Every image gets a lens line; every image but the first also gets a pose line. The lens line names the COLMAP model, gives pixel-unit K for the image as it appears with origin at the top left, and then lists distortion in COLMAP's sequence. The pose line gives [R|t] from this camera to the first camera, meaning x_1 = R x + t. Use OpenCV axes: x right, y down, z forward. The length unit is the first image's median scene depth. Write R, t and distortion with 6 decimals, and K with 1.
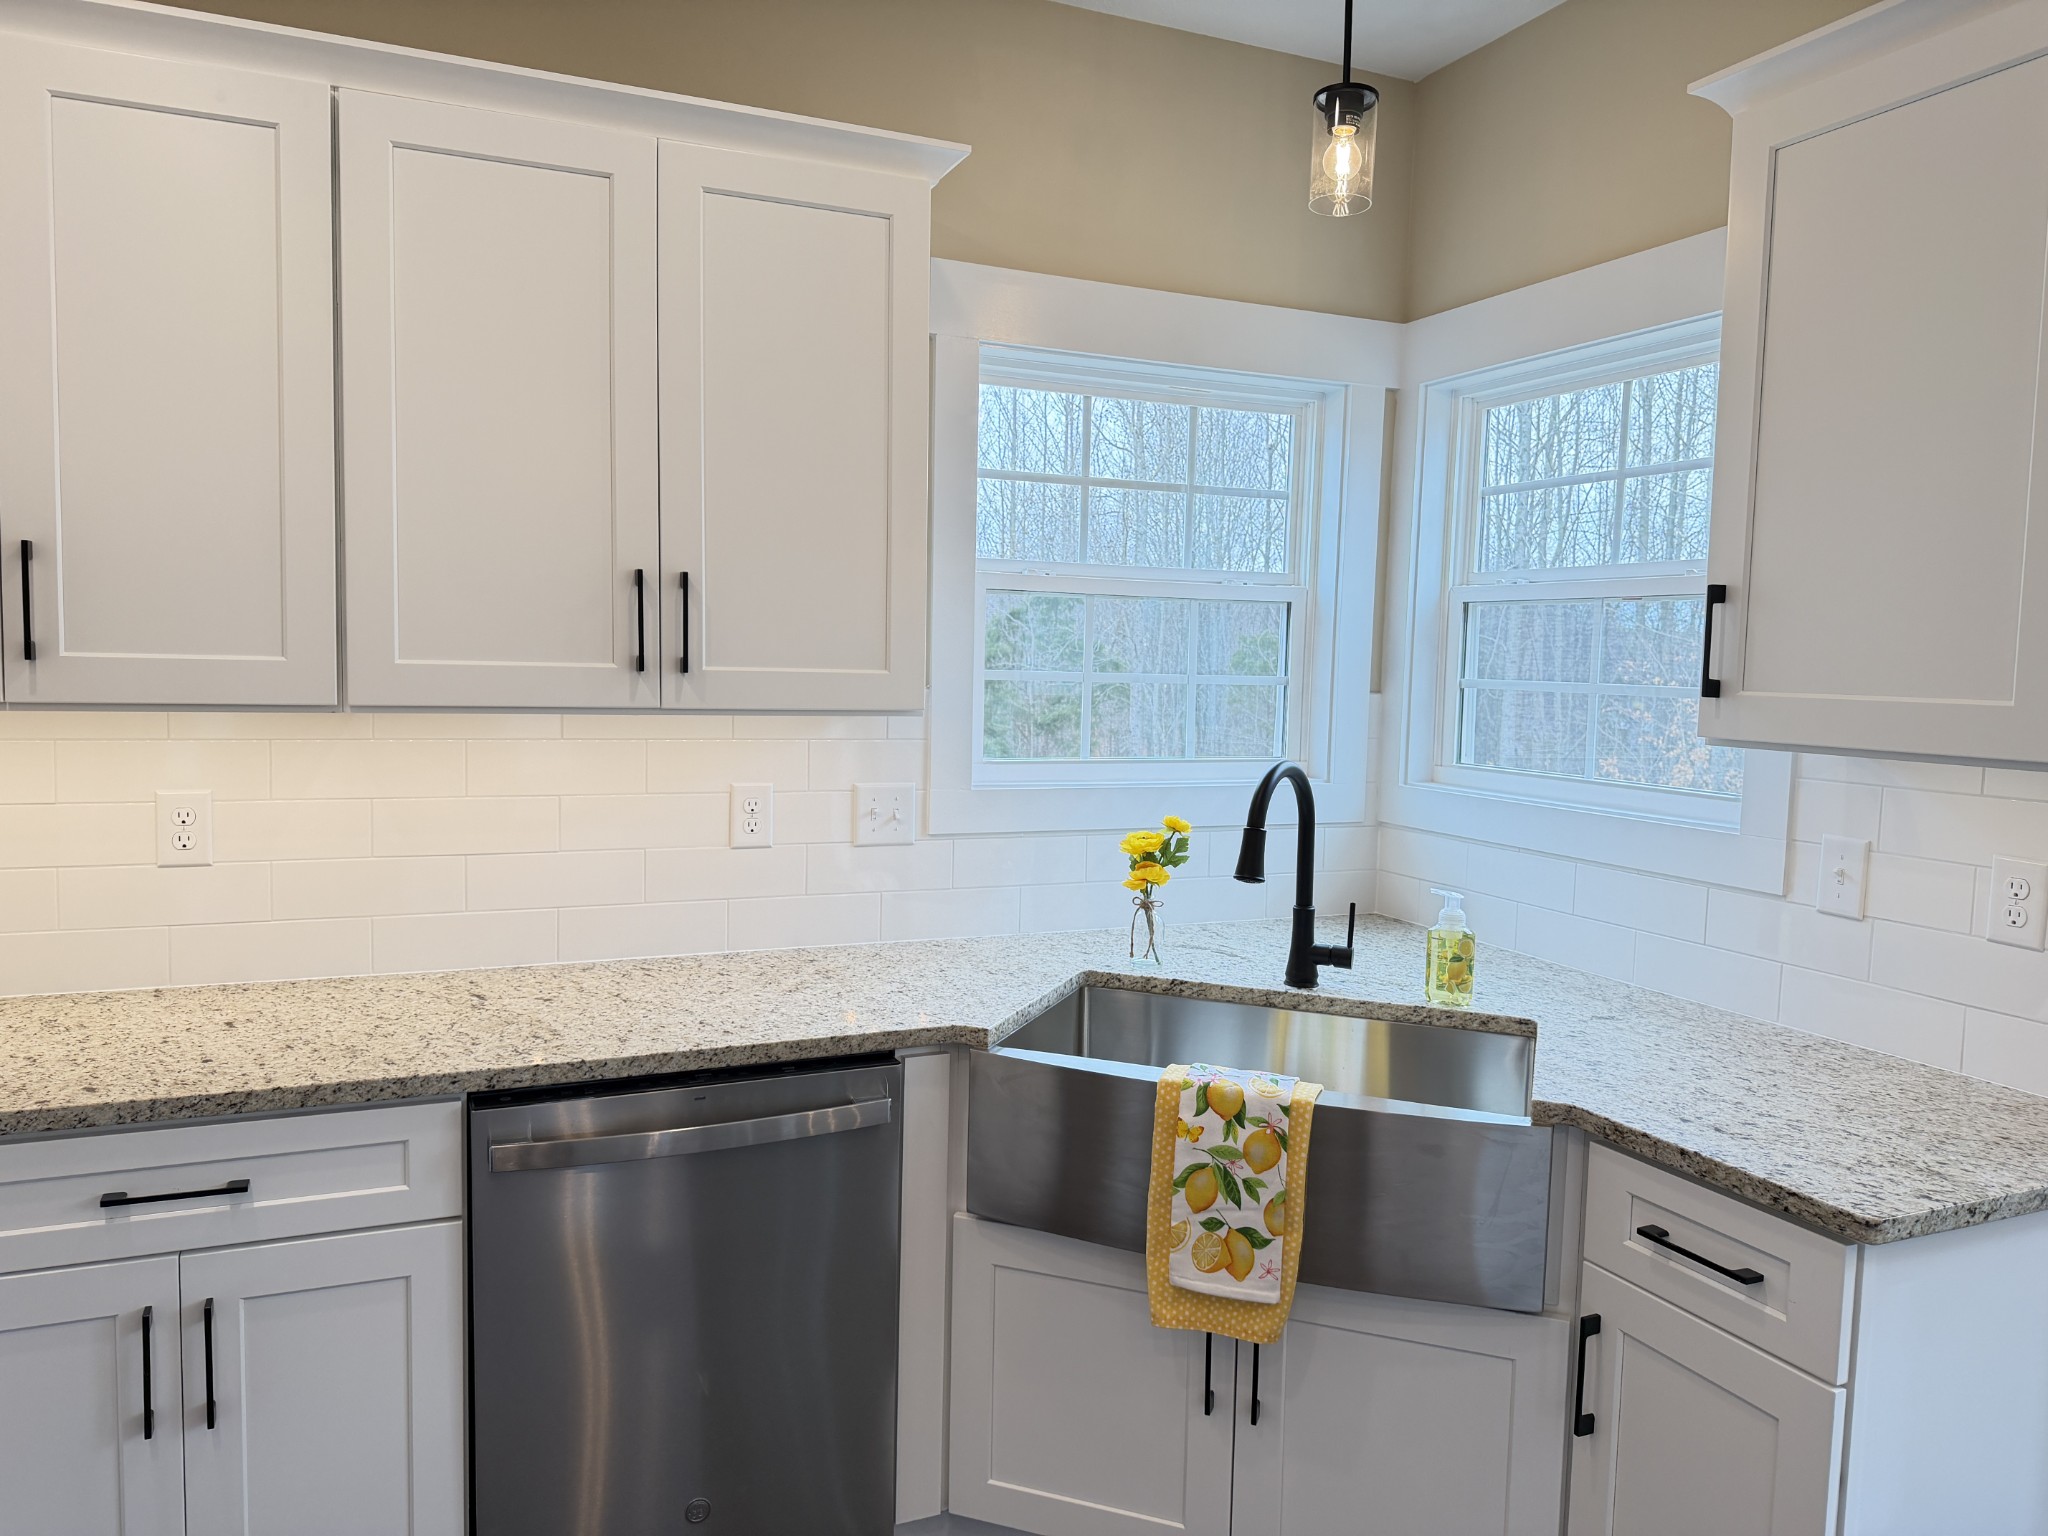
lens RADIAL K [[1427.6, 0, 1024.0], [0, 1427.6, 768.0], [0, 0, 1]] dist [0.090600, -0.109414]
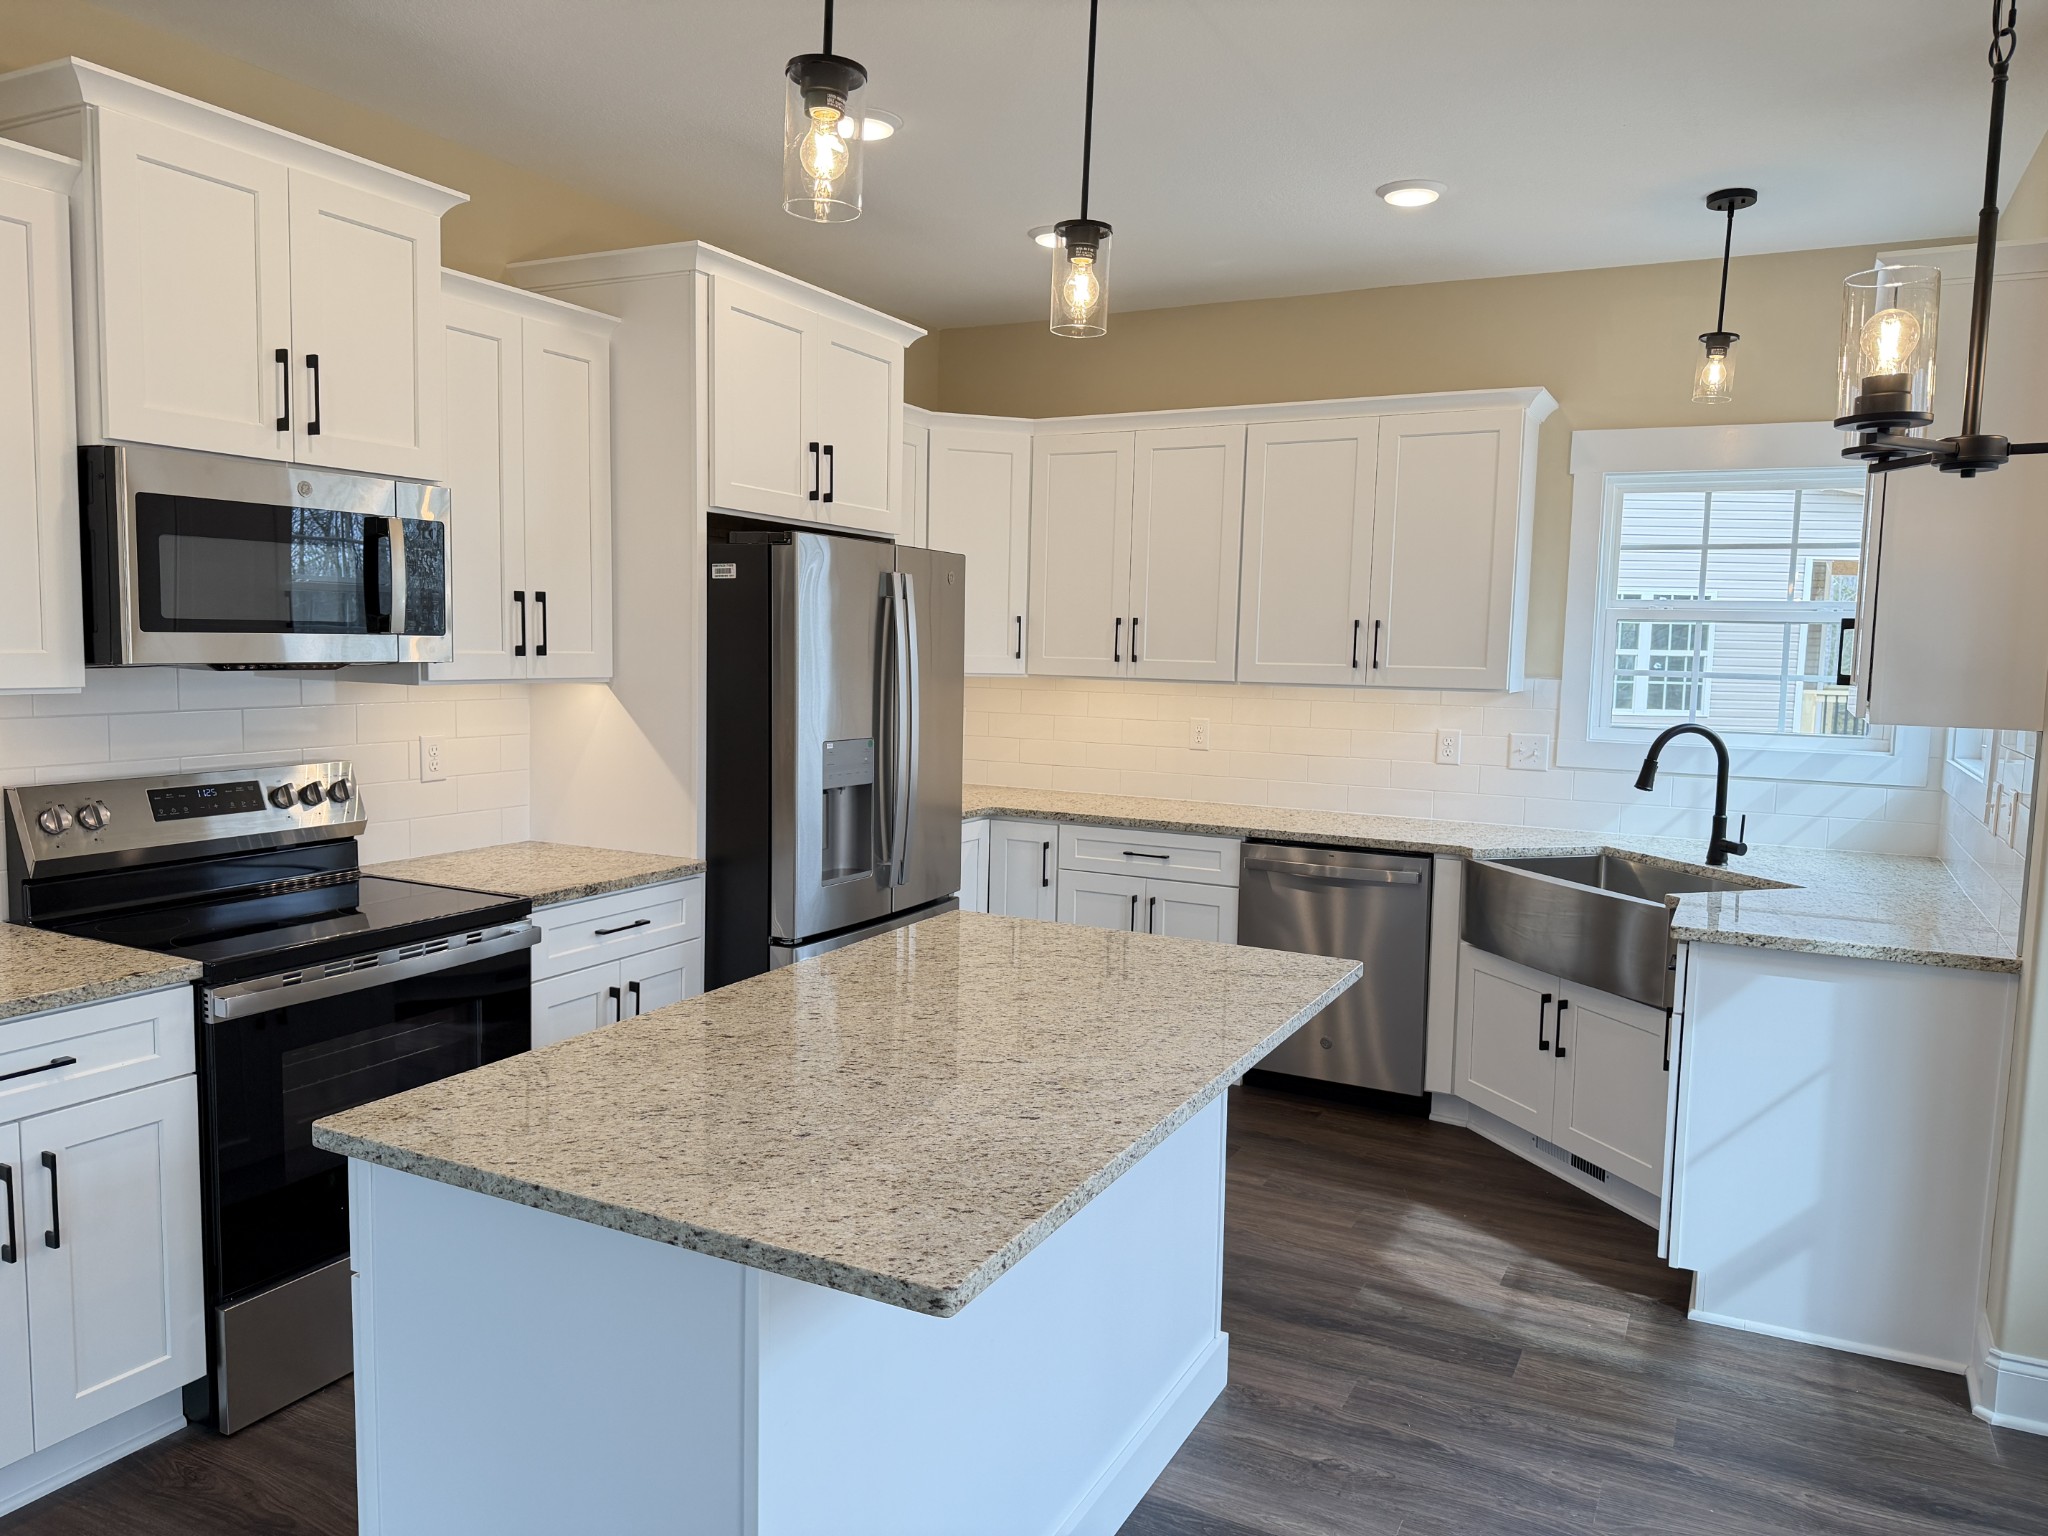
lens RADIAL K [[1427.6, 0, 1024.0], [0, 1427.6, 768.0], [0, 0, 1]] dist [0.090600, -0.109414]
pose [[0.643679, 0.059372, -0.762989, 1.043817], [-0.066193, 0.997569, 0.021783, 0.066709], [0.762428, 0.036483, 0.646044, -0.734013]]
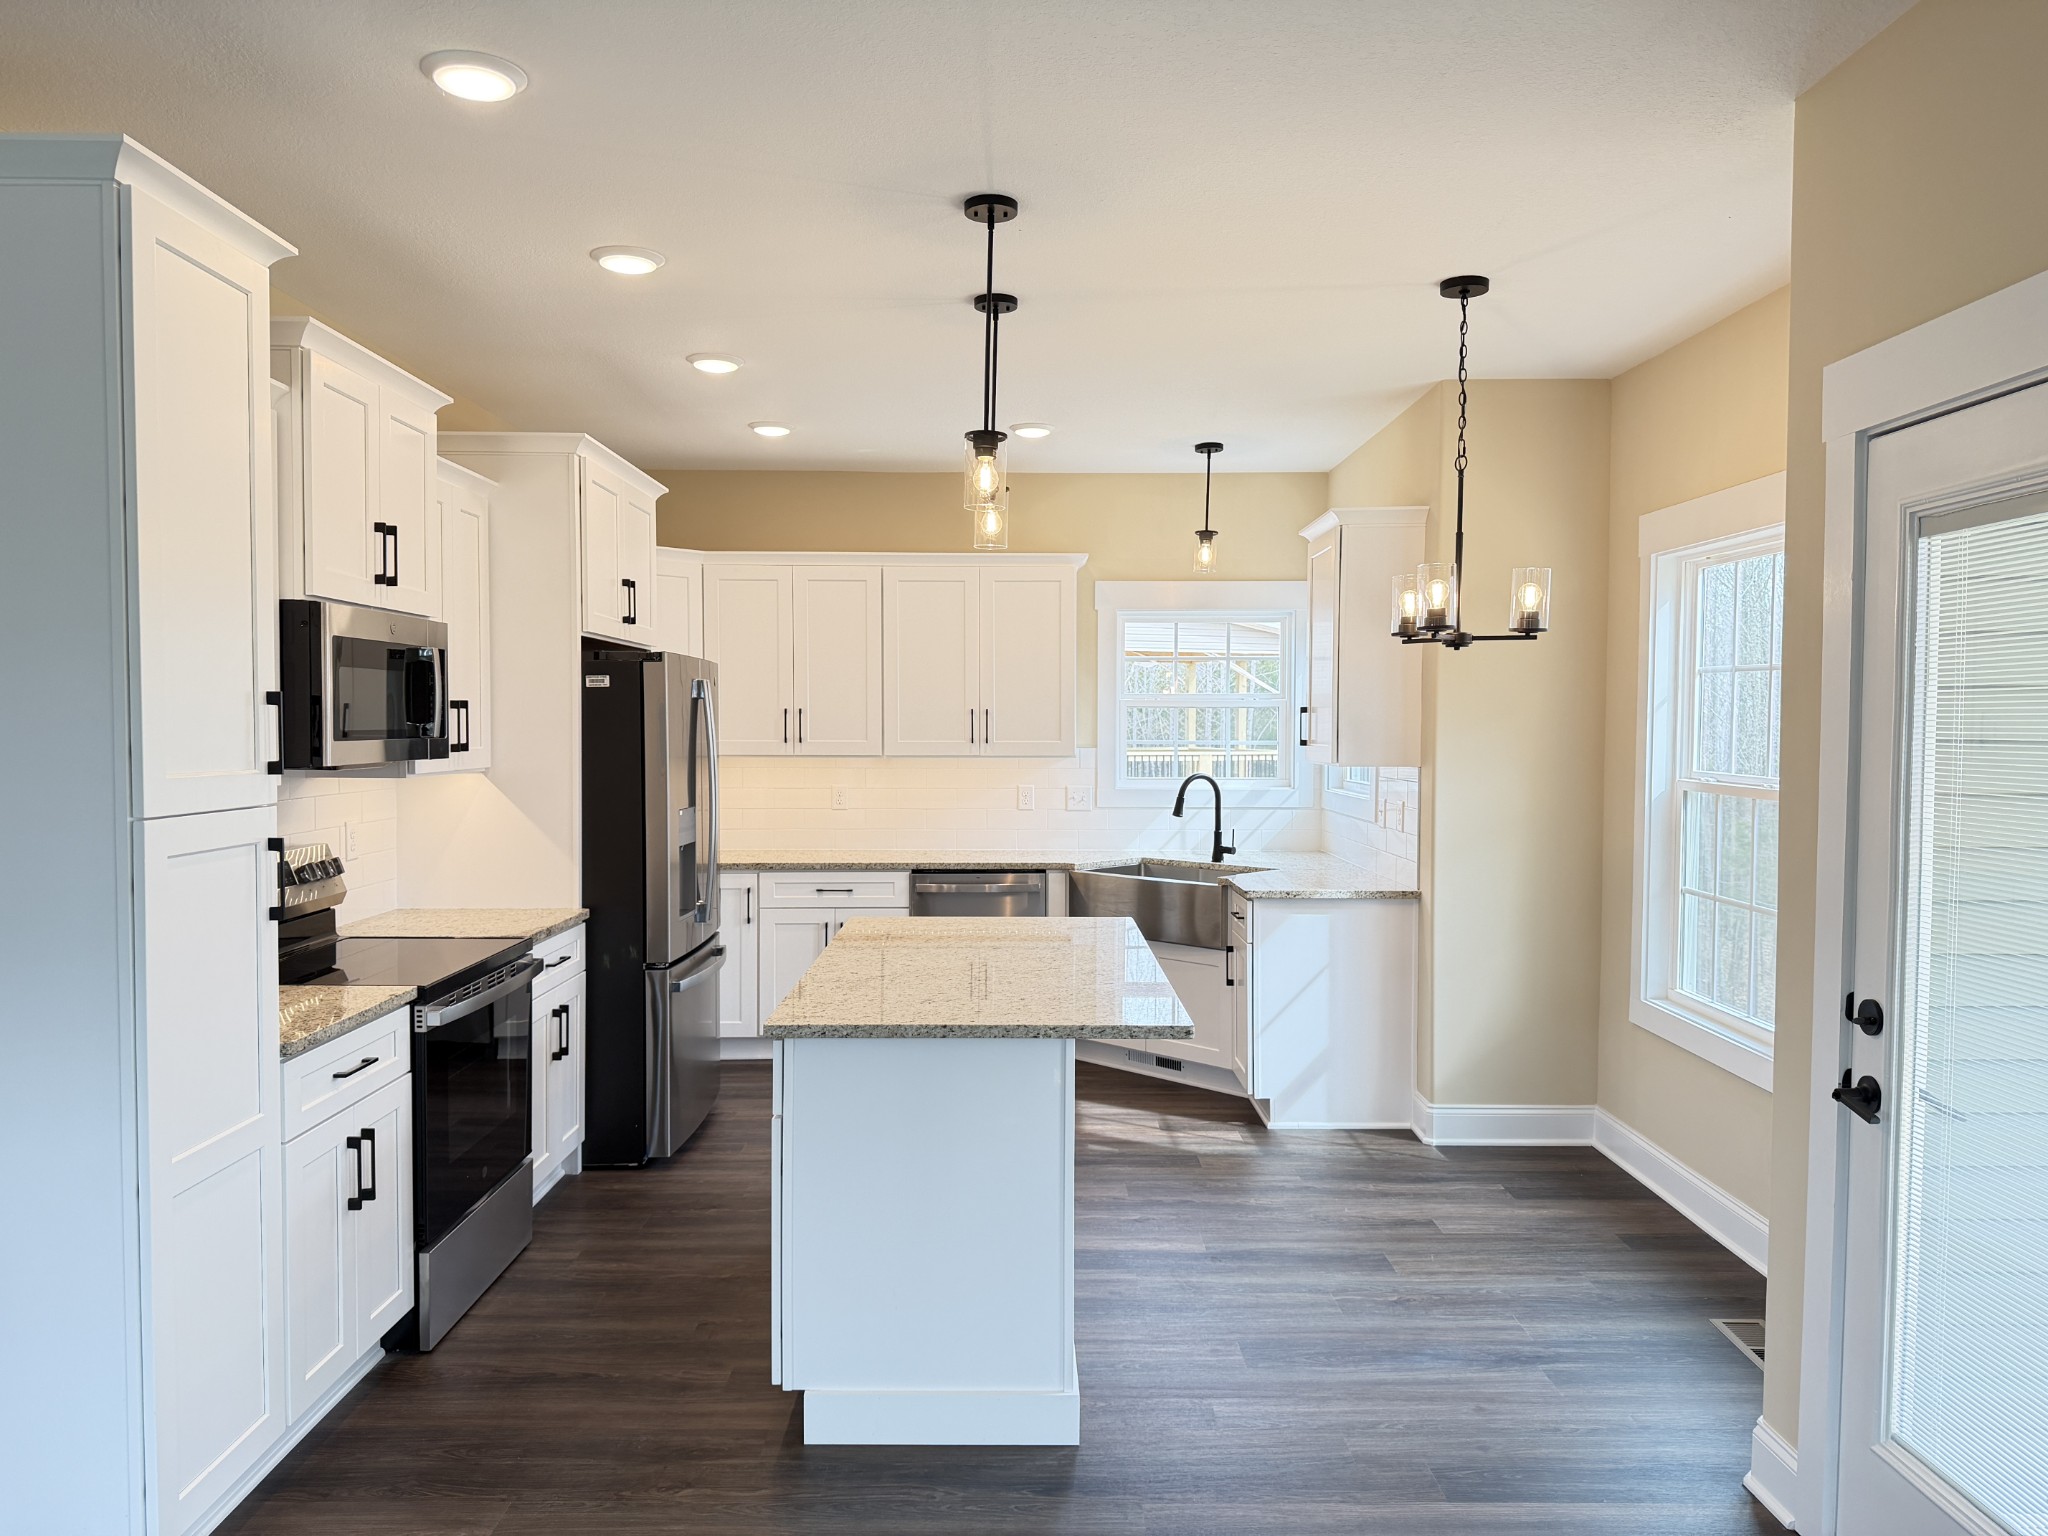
lens RADIAL K [[1412.5, 0, 1024.0], [0, 1412.5, 768.0], [0, 0, 1]] dist [0.189117, -0.341820]
pose [[0.923328, -0.010199, -0.383877, 0.944318], [-0.009191, 0.998774, -0.048642, 0.124176], [0.383903, 0.048441, 0.922102, -1.630920]]
